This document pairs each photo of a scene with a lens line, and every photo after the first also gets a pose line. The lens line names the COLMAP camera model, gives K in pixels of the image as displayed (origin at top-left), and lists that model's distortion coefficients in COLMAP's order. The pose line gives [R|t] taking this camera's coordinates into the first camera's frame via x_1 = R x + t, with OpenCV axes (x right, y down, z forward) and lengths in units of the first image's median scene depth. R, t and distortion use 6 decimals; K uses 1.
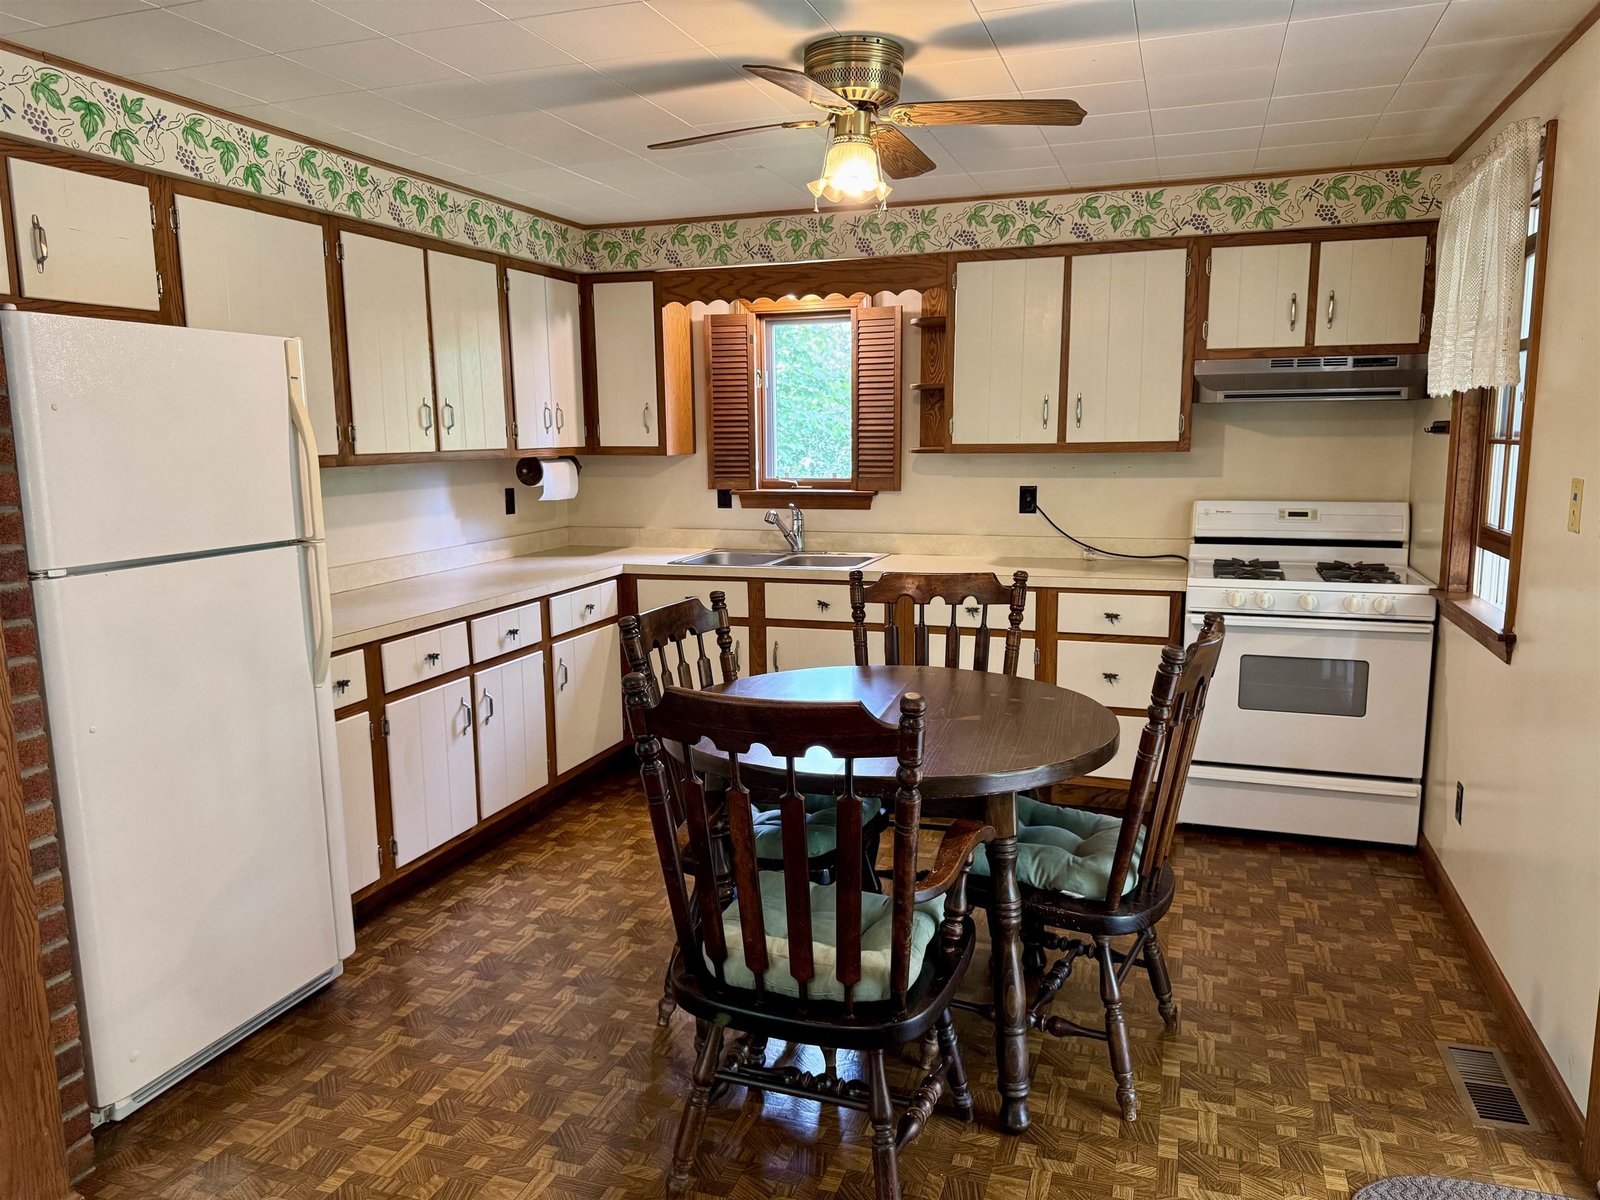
lens RADIAL K [[1157.3, 0, 785.5], [0, 1157.3, 606.9], [0, 0, 1]] dist [0.047038, -0.045904]
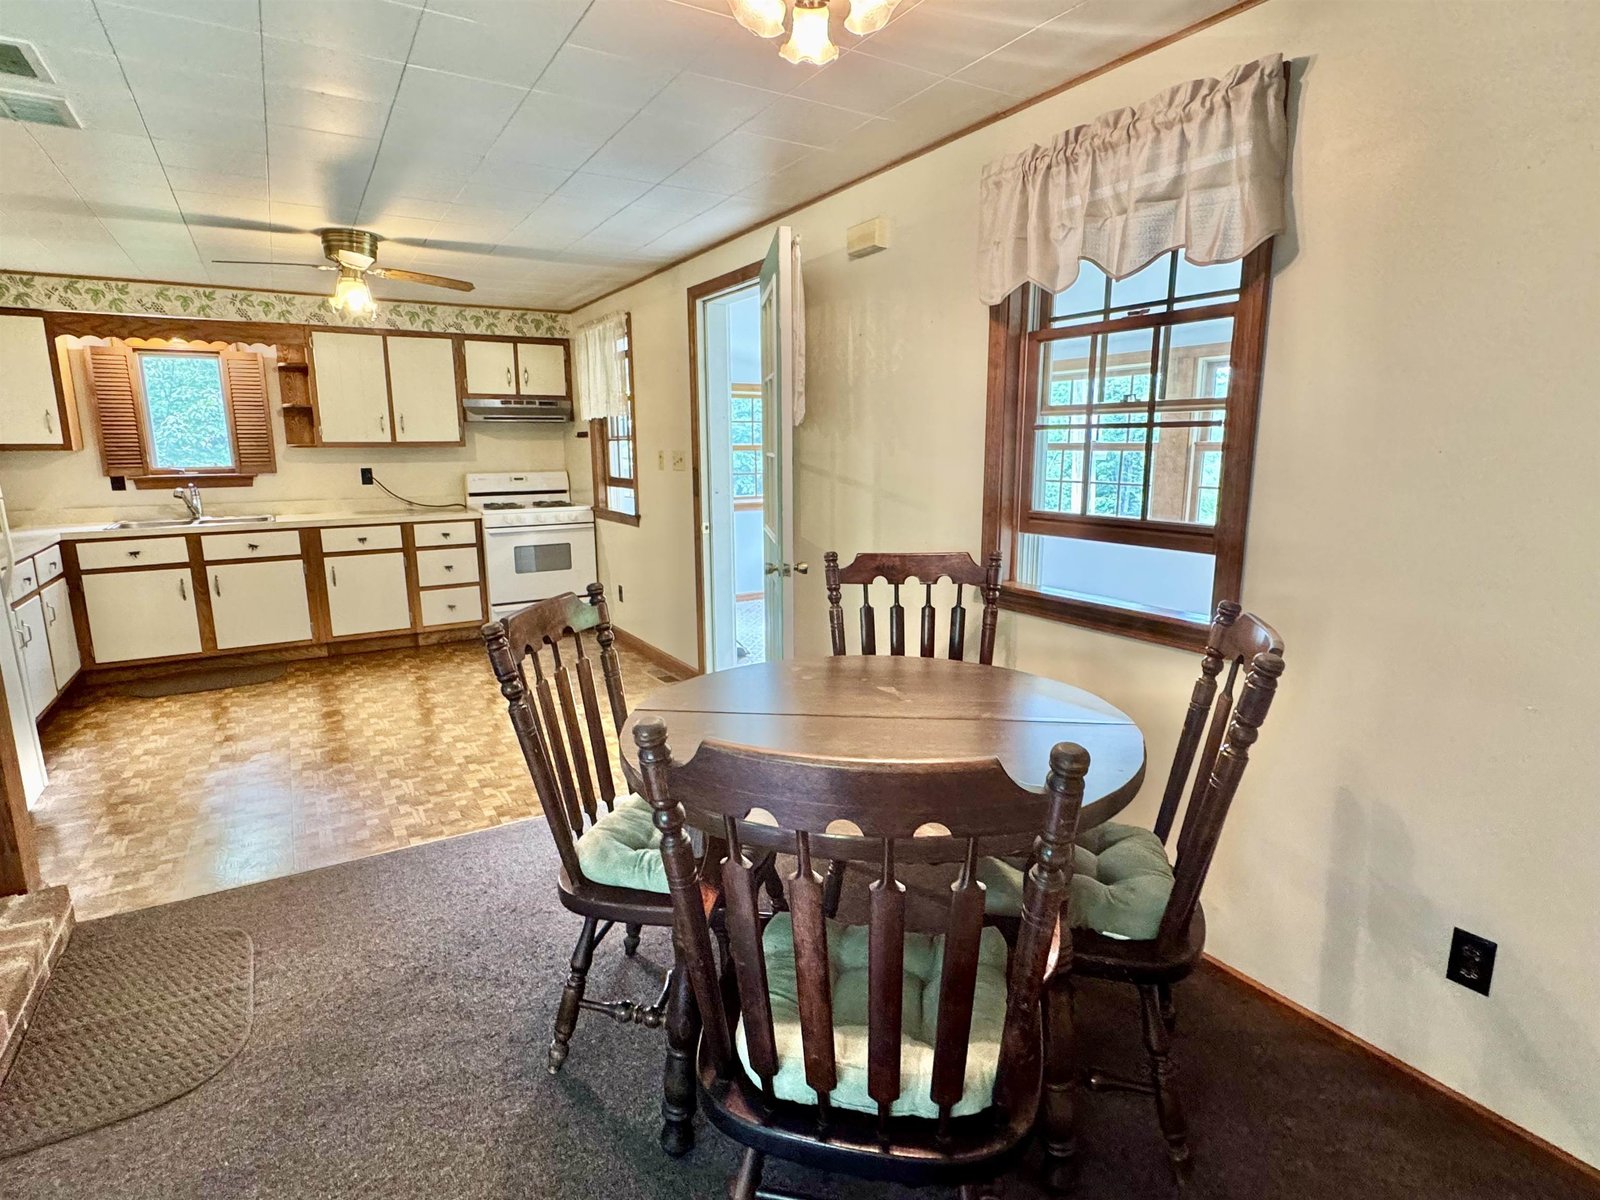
lens RADIAL K [[835.8, 0, 795.8], [0, 835.8, 607.4], [0, 0, 1]] dist [-0.004607, 0.001959]
pose [[0.637759, -0.143378, 0.756774, -0.424688], [0.113828, 0.989278, 0.091502, 0.070501], [-0.761779, 0.027786, 0.647241, -0.320965]]
